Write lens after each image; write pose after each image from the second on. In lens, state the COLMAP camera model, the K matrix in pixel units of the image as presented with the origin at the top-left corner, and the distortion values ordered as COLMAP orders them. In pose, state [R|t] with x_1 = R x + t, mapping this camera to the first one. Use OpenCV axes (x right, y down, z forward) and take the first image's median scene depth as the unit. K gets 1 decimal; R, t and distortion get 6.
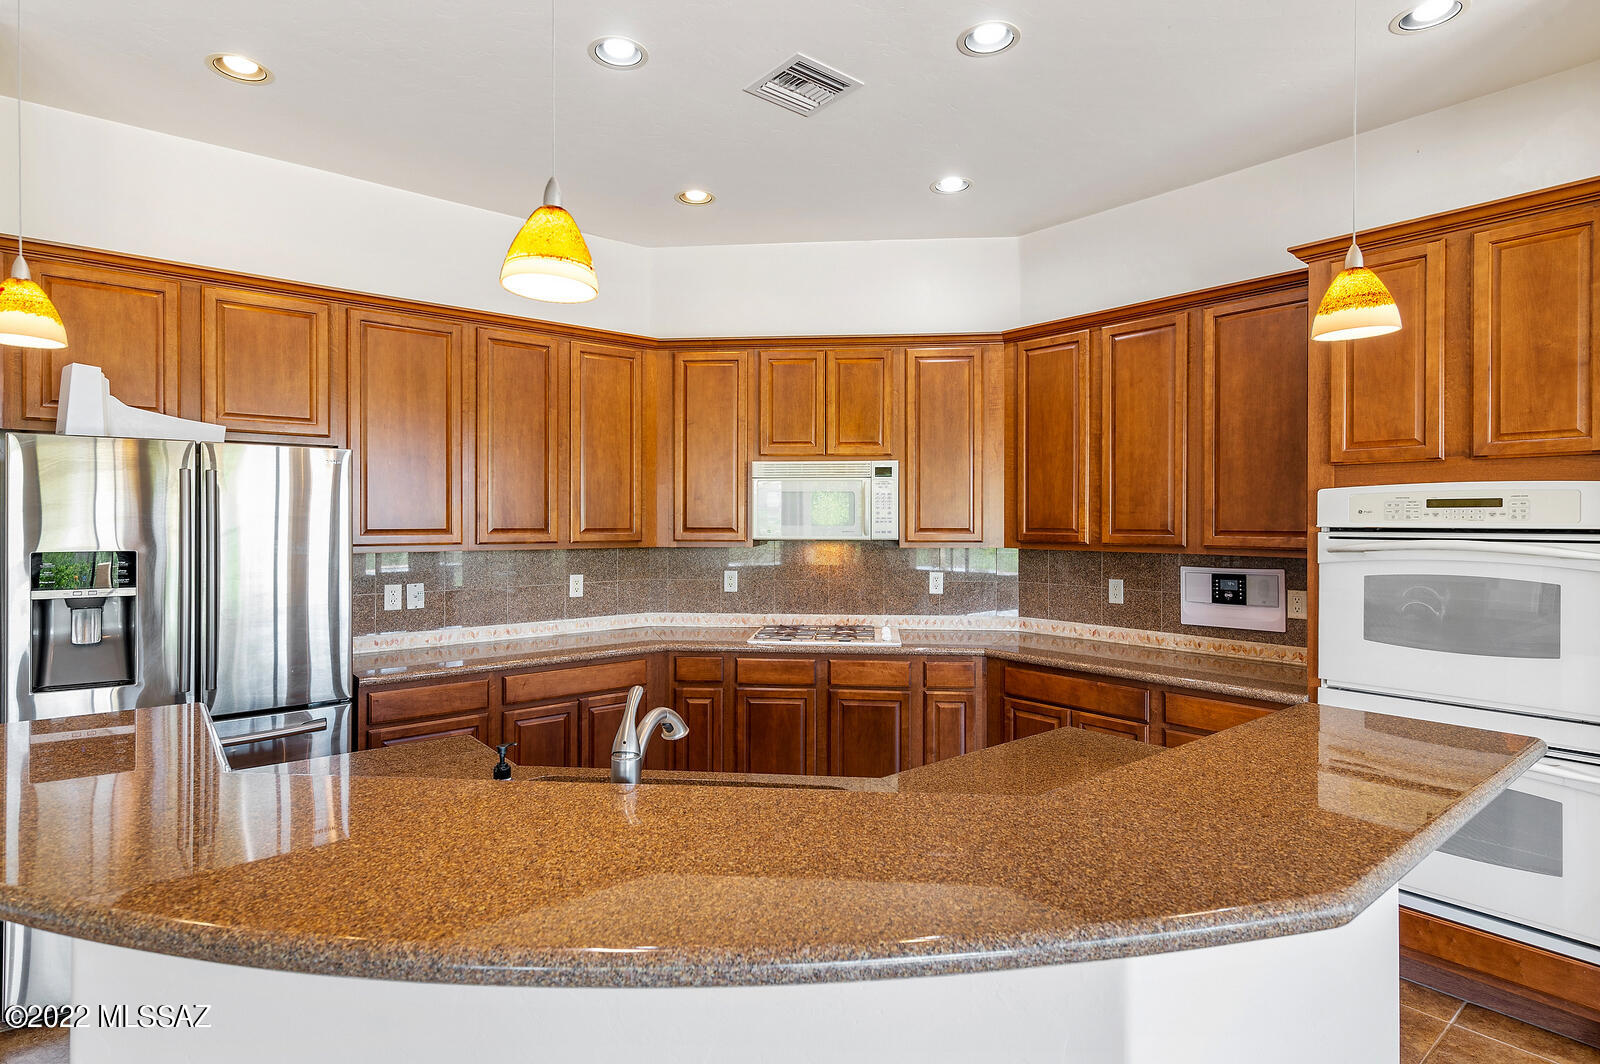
lens RADIAL K [[831.6, 0, 795.8], [0, 831.6, 516.0], [0, 0, 1]] dist [0.000793, 0.000212]
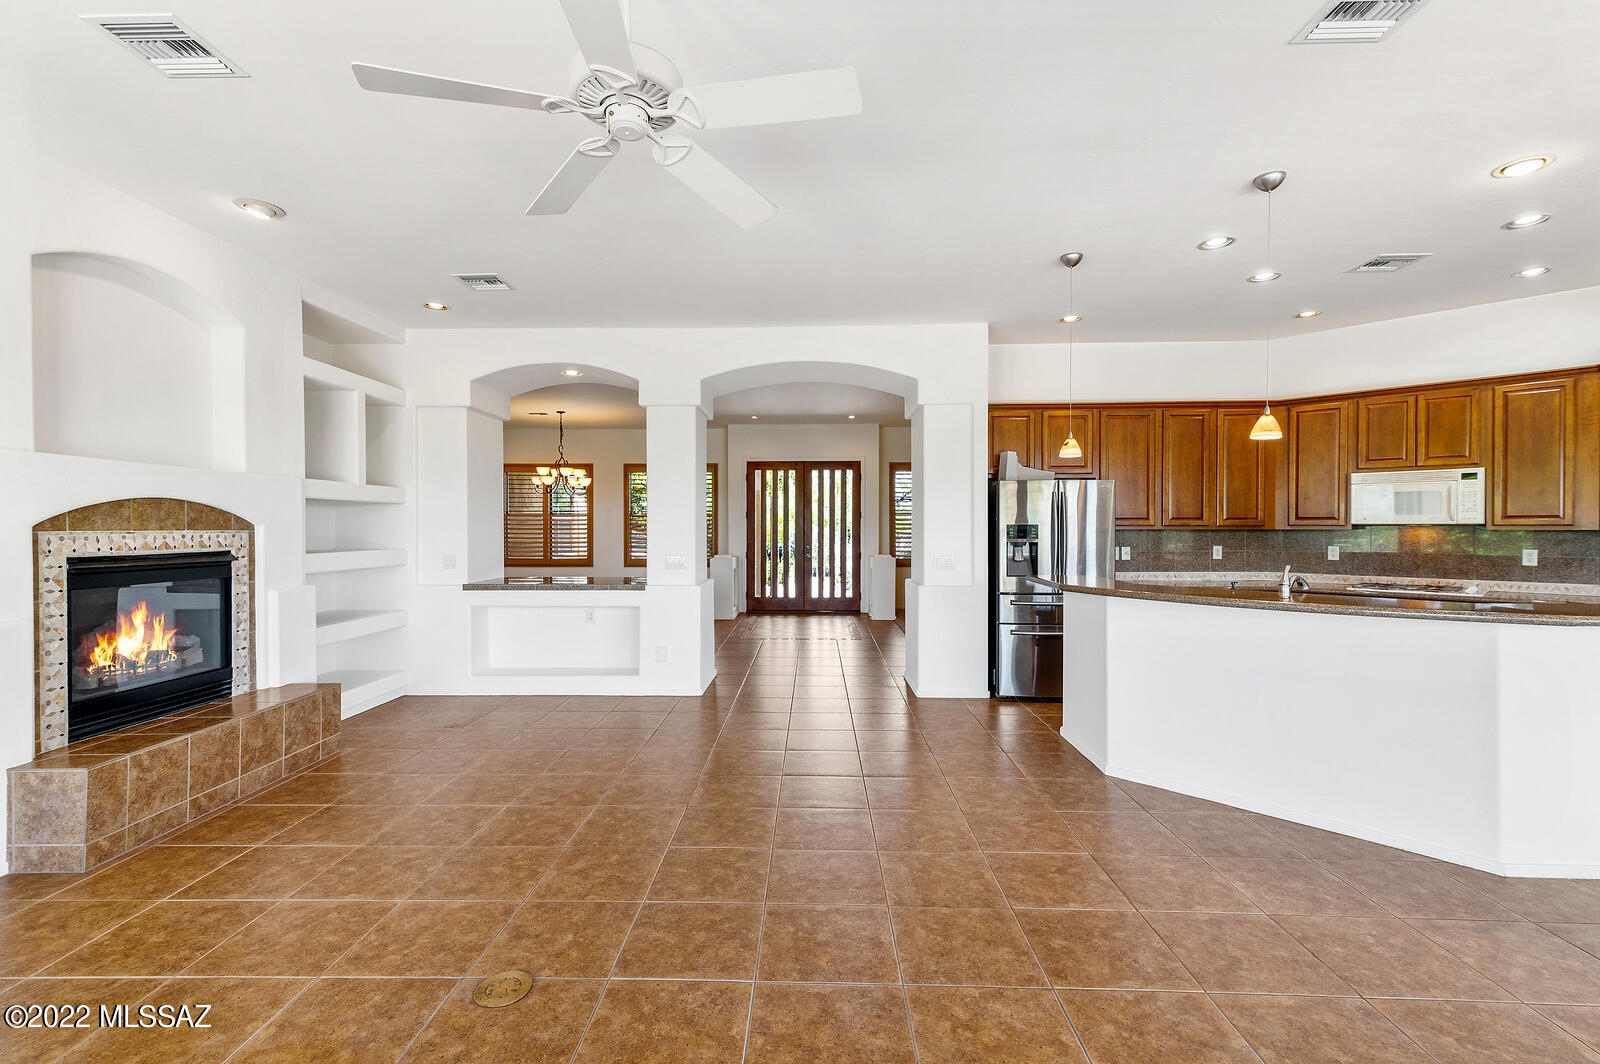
lens RADIAL K [[719.3, 0, 793.8], [0, 719.3, 531.5], [0, 0, 1]] dist [0.016461, -0.000761]
pose [[0.751248, 0.004315, -0.660006, 0.060801], [0.005515, 0.999903, 0.012815, 0.019079], [0.659997, -0.013267, 0.751151, -0.698093]]
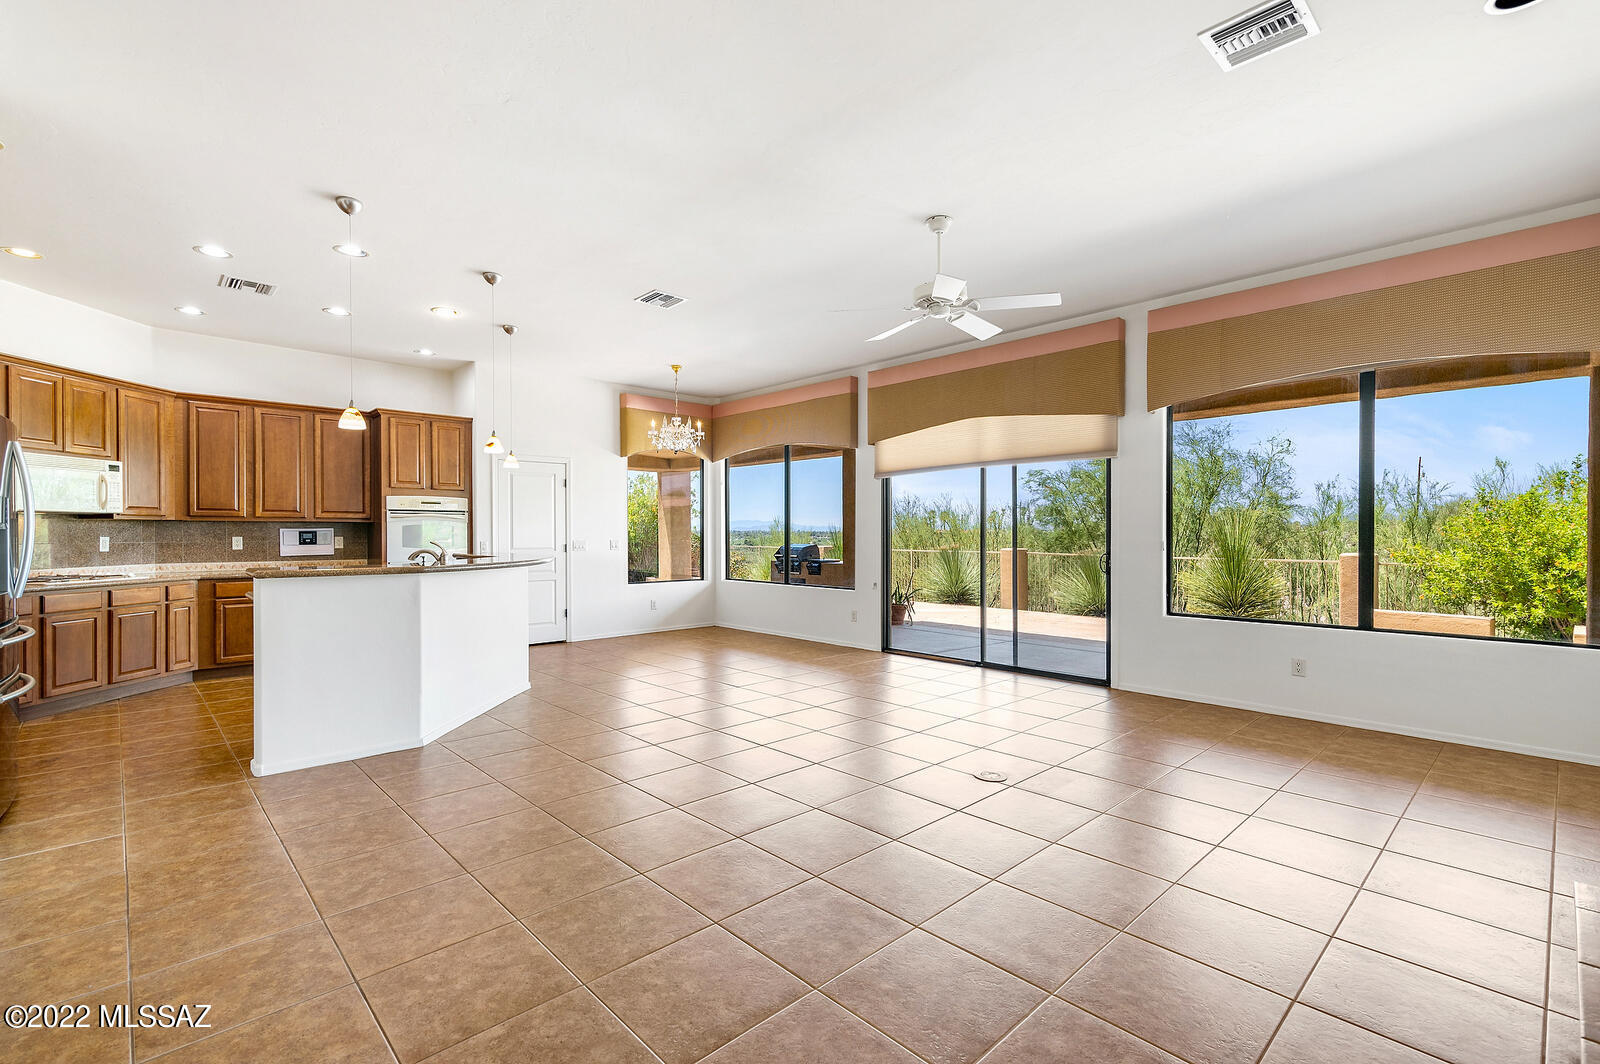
lens RADIAL K [[719.3, 0, 793.8], [0, 719.3, 531.5], [0, 0, 1]] dist [0.016461, -0.000761]
pose [[-0.062011, 0.002681, 0.998072, -1.296711], [-0.005093, 0.999983, -0.003002, 0.060160], [-0.998062, -0.005270, -0.061996, -0.159138]]
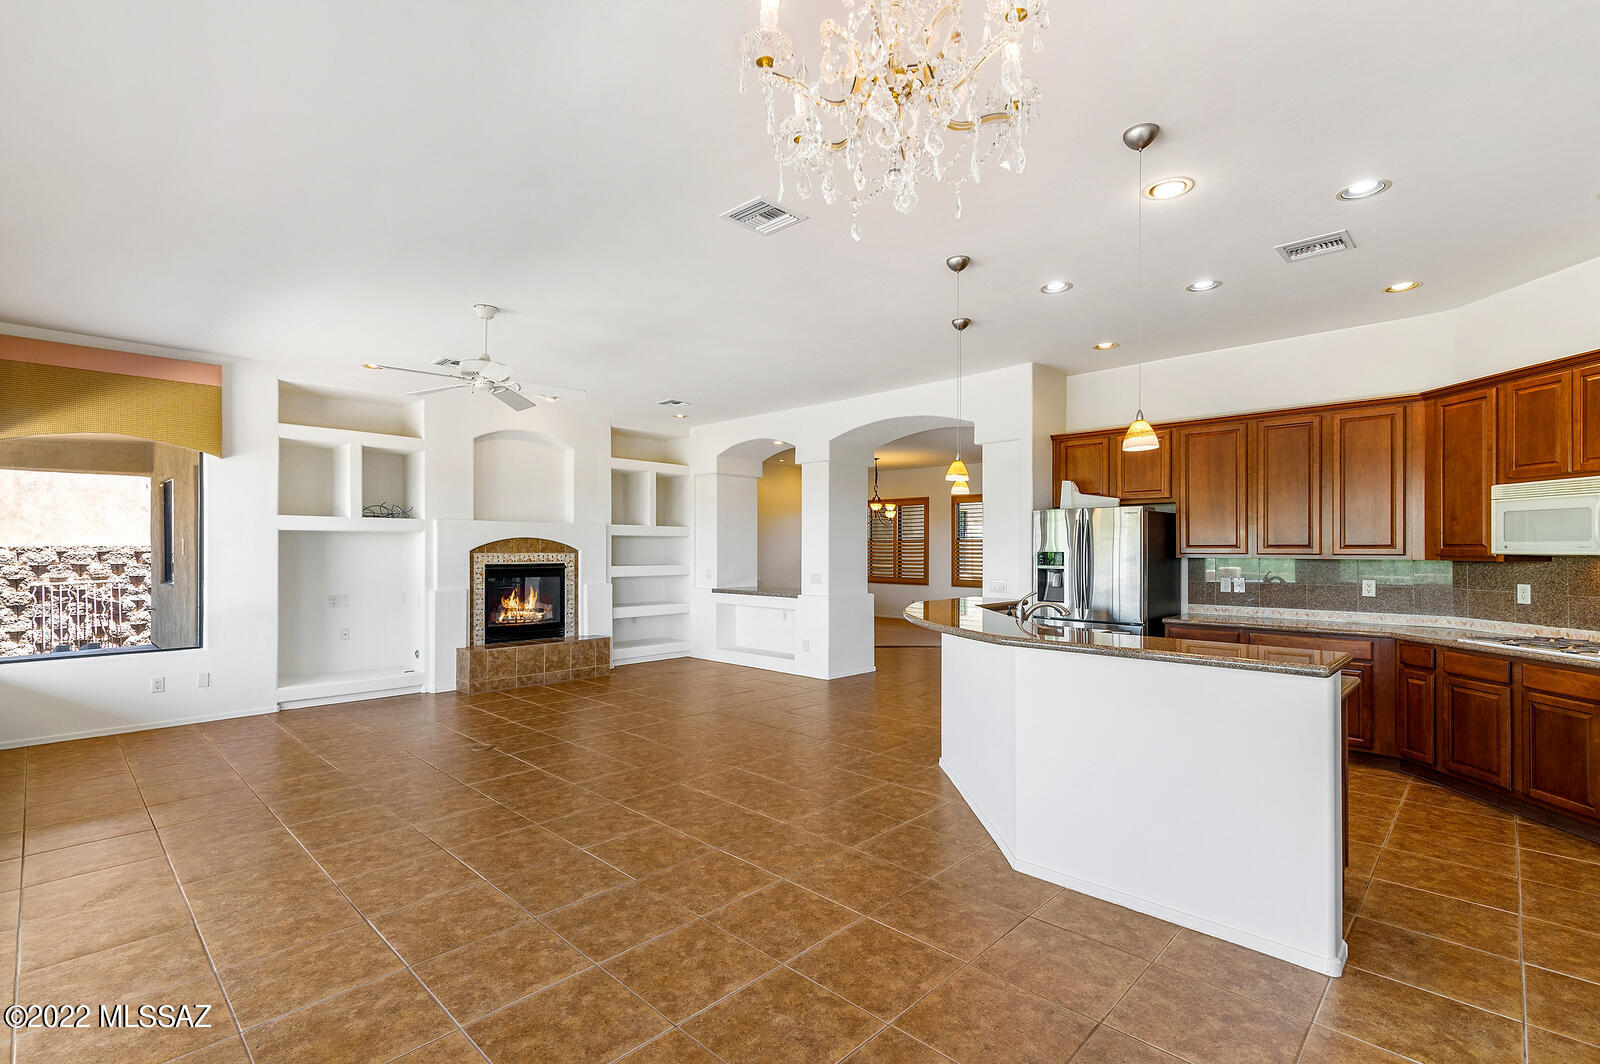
lens RADIAL K [[728.2, 0, 796.7], [0, 728.2, 546.9], [0, 0, 1]] dist [0.013624, -0.000200]
pose [[0.107189, -0.002391, -0.994236, 0.854832], [0.004445, 0.999988, -0.001926, 0.016054], [0.994229, -0.004213, 0.107199, -0.049194]]
